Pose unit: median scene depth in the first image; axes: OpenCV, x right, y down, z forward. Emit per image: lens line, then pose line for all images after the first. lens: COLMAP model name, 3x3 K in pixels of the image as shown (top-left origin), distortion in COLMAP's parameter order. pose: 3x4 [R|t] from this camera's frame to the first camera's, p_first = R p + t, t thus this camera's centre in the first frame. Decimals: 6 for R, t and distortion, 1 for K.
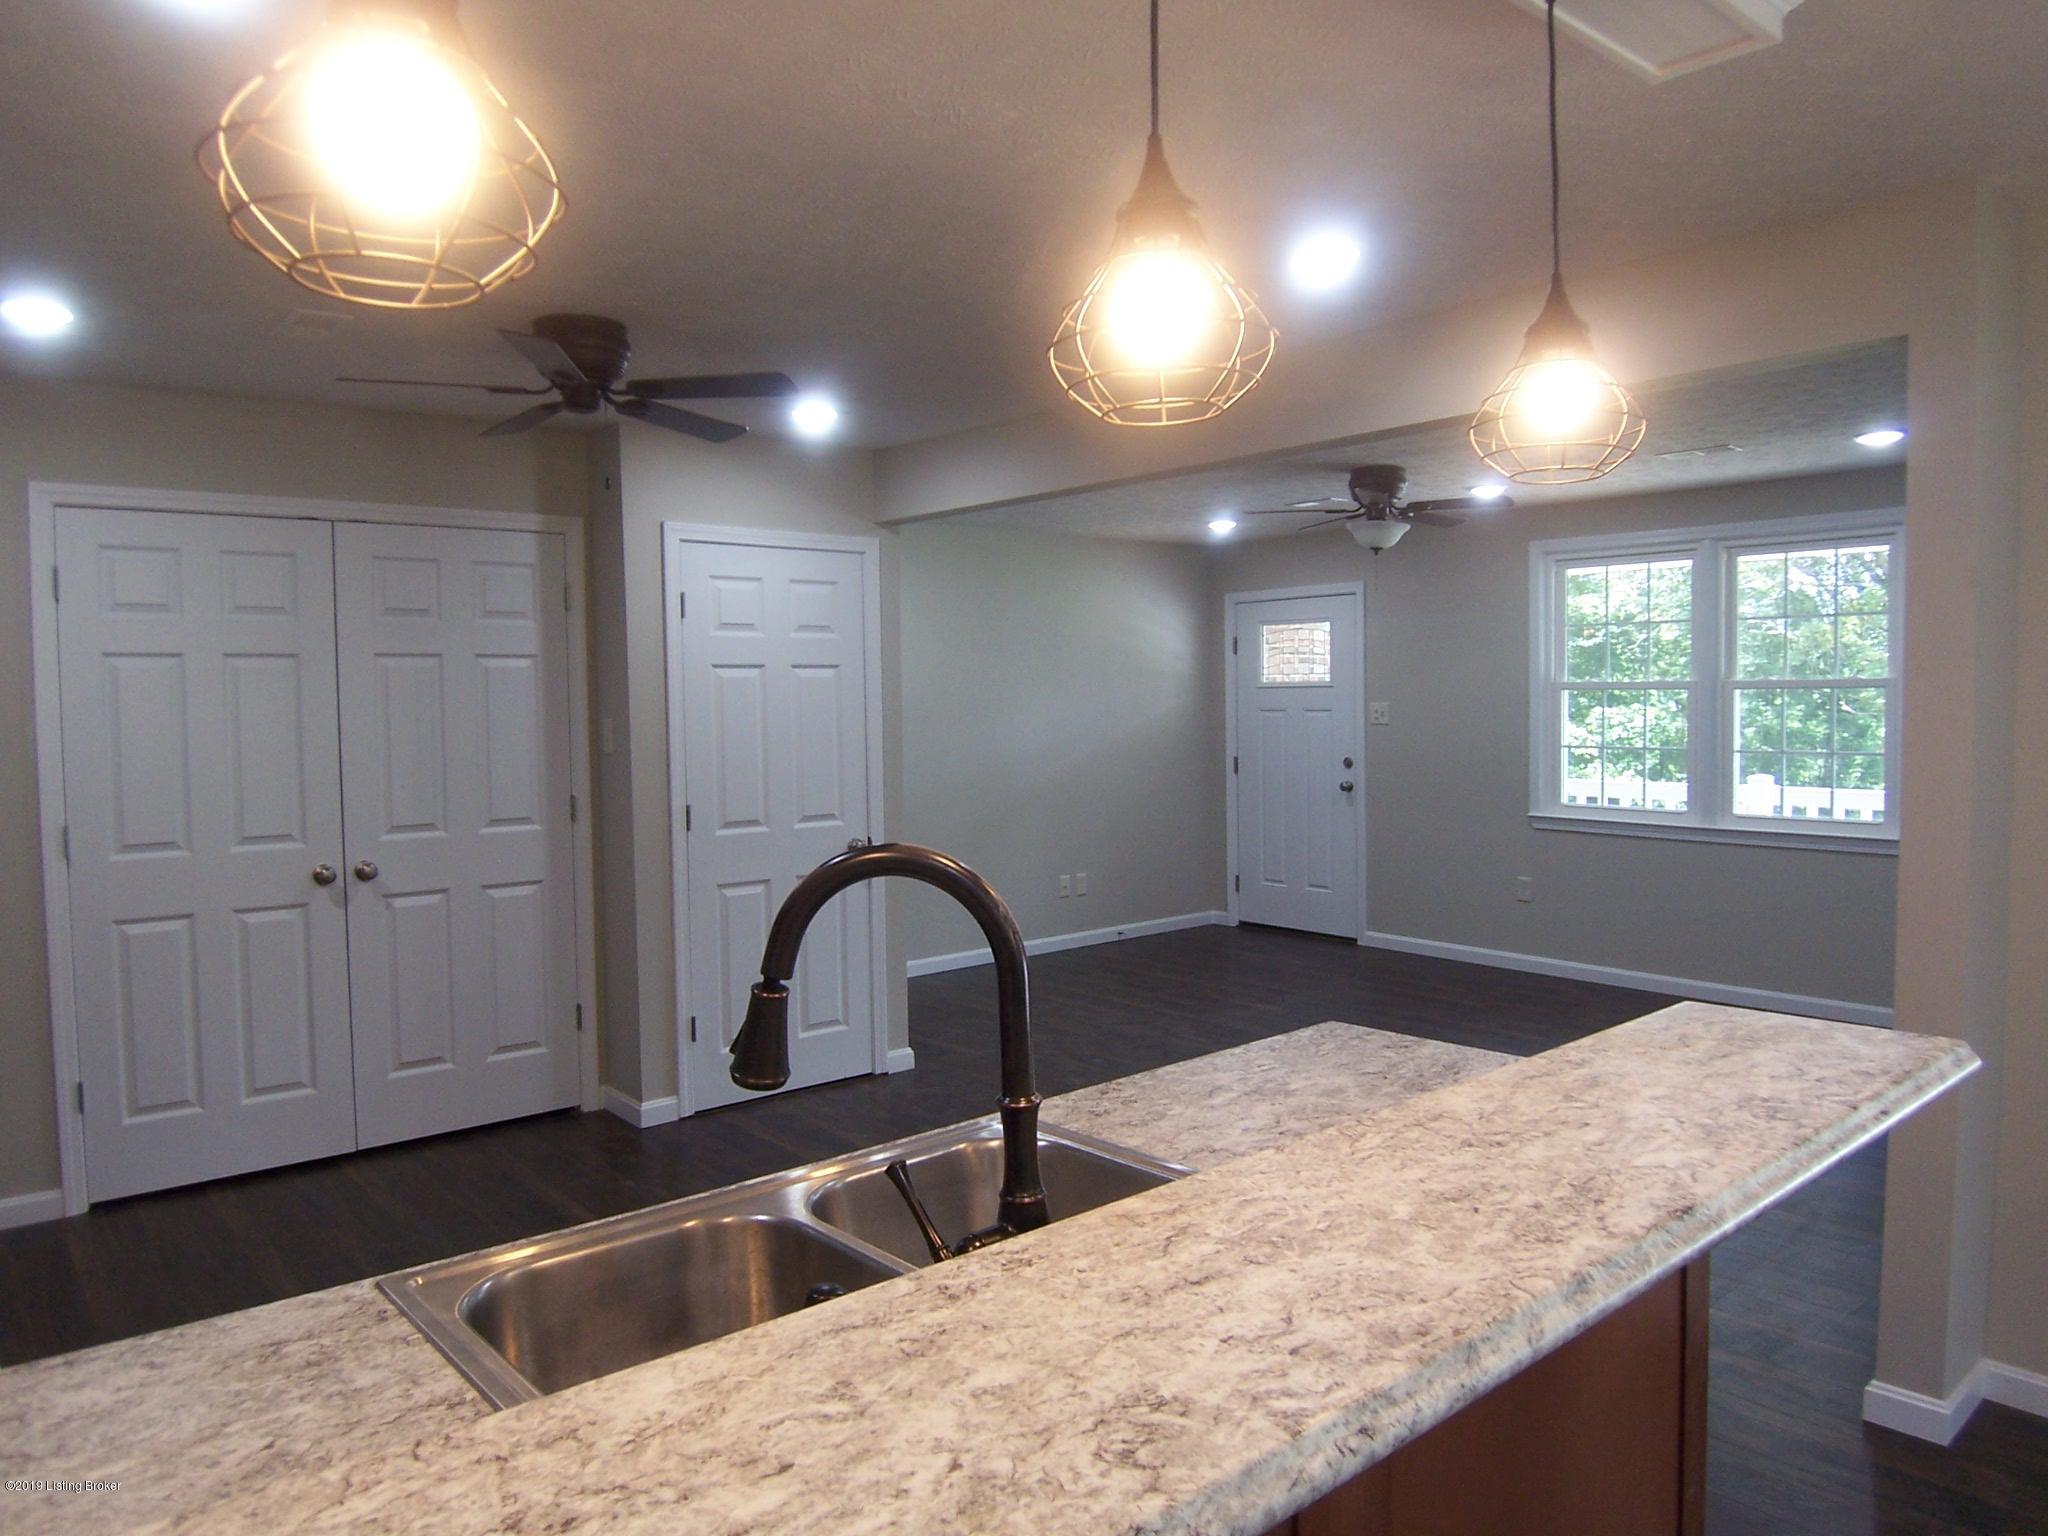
lens RADIAL K [[1395.4, 0, 1024.0], [0, 1395.4, 768.0], [0, 0, 1]] dist [-0.018696, -0.002431]
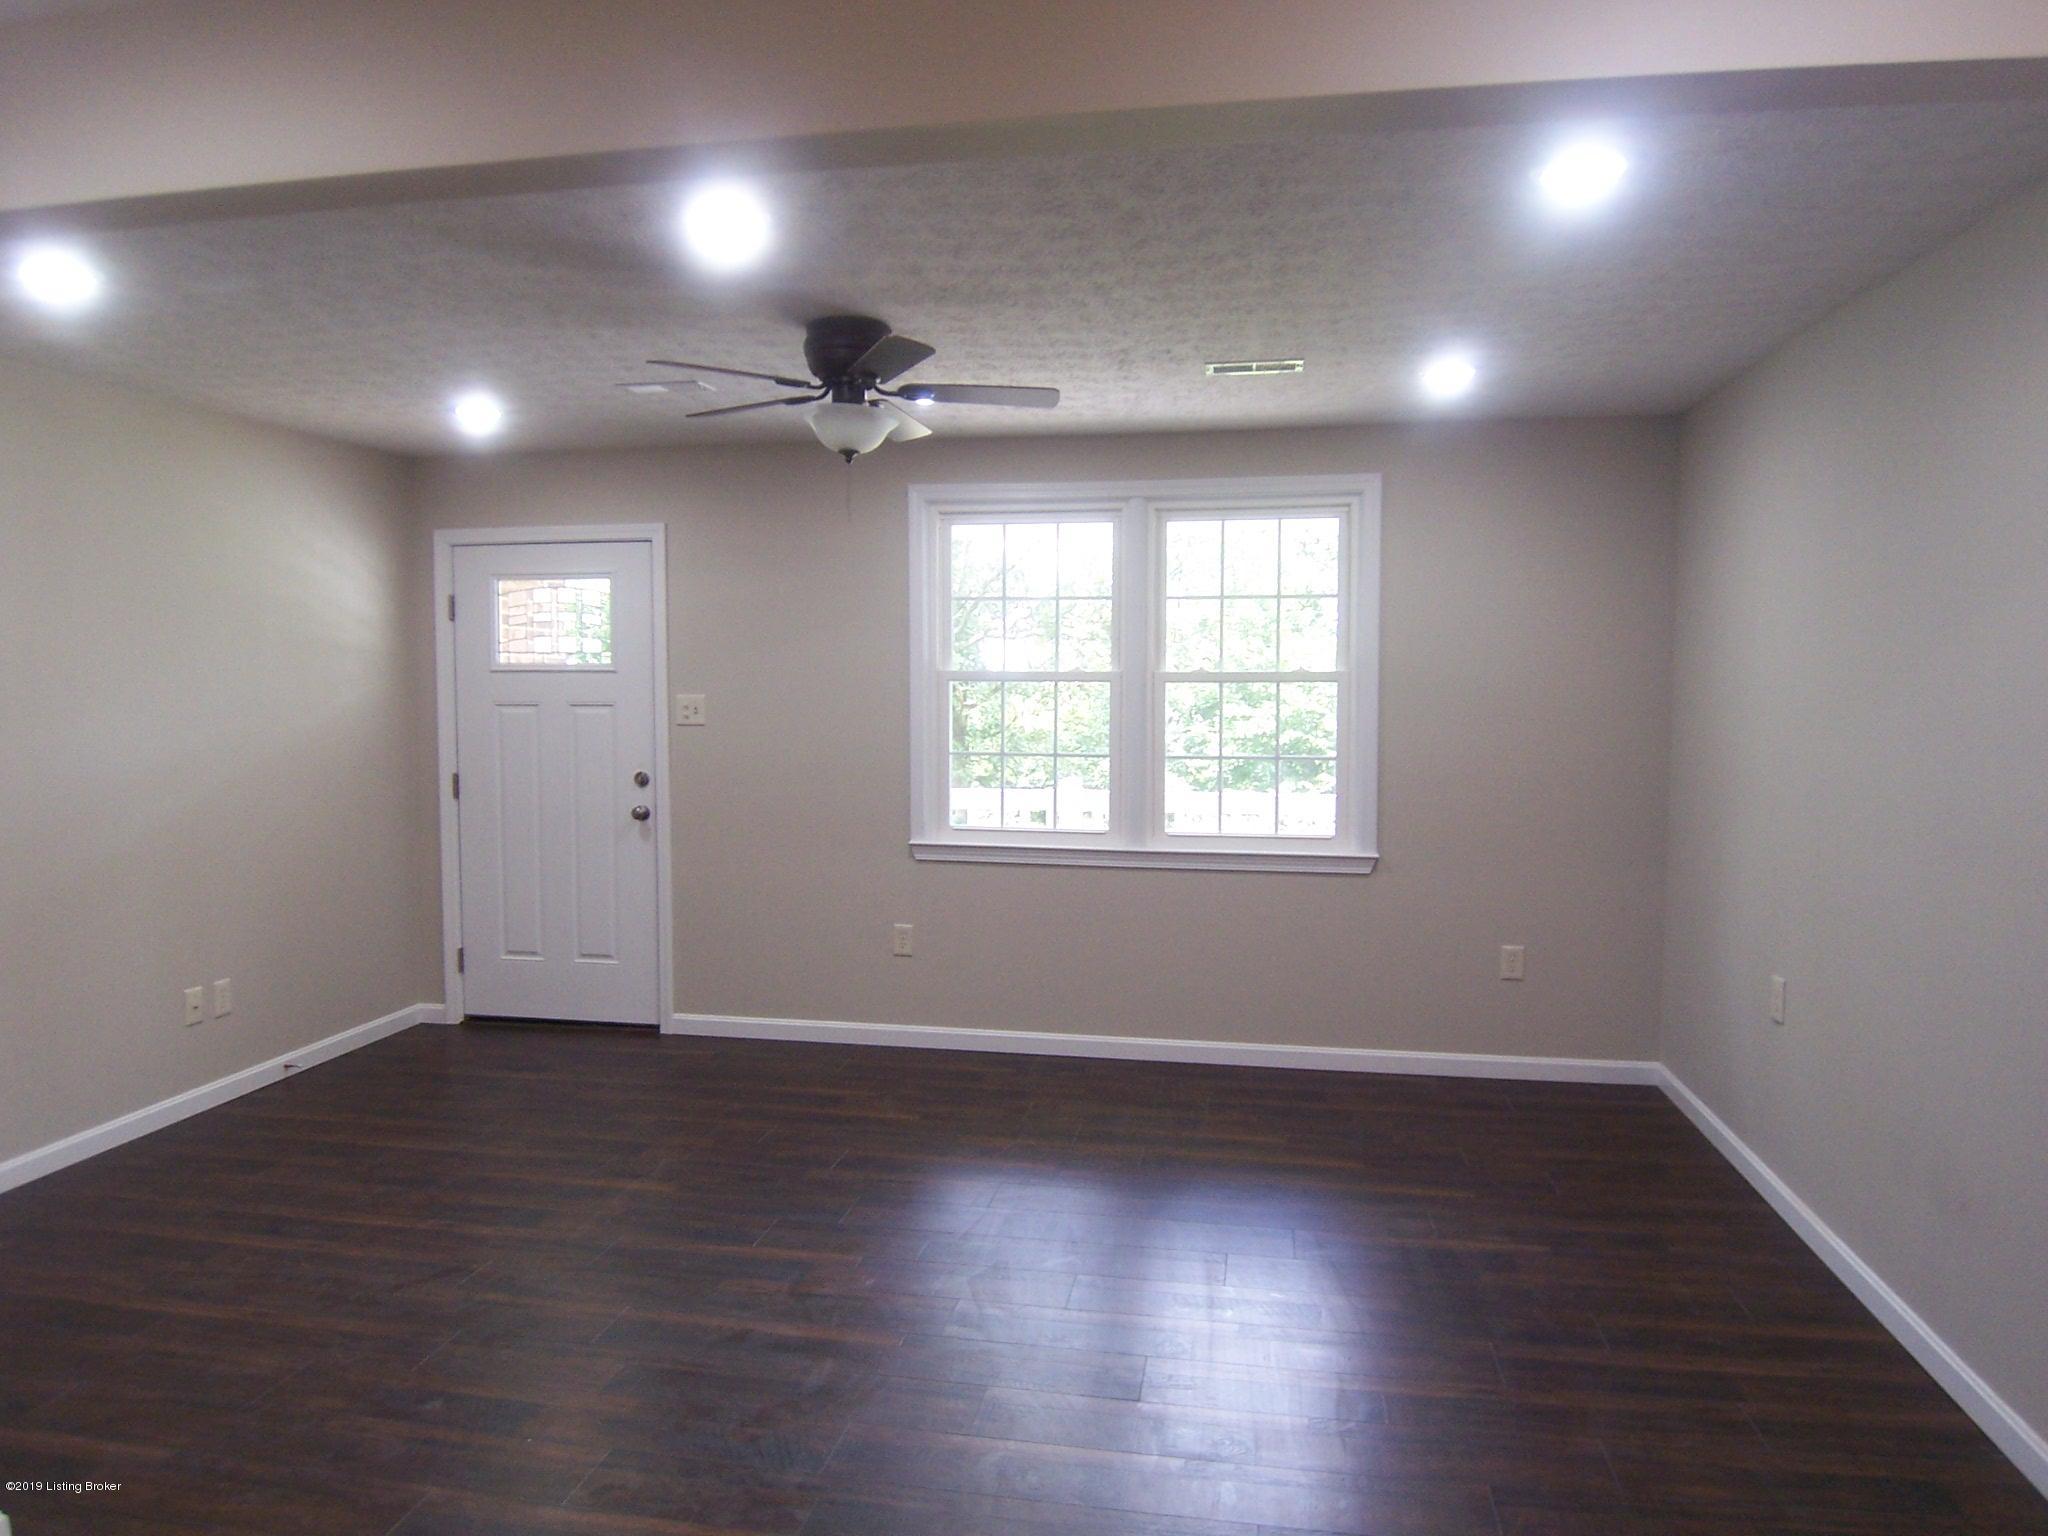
lens RADIAL K [[1395.4, 0, 1024.0], [0, 1395.4, 768.0], [0, 0, 1]] dist [-0.018696, -0.002431]
pose [[0.774868, -0.025614, 0.631604, -0.065151], [0.021235, 0.999670, 0.014488, -0.015865], [-0.631766, 0.002186, 0.775156, 0.332178]]
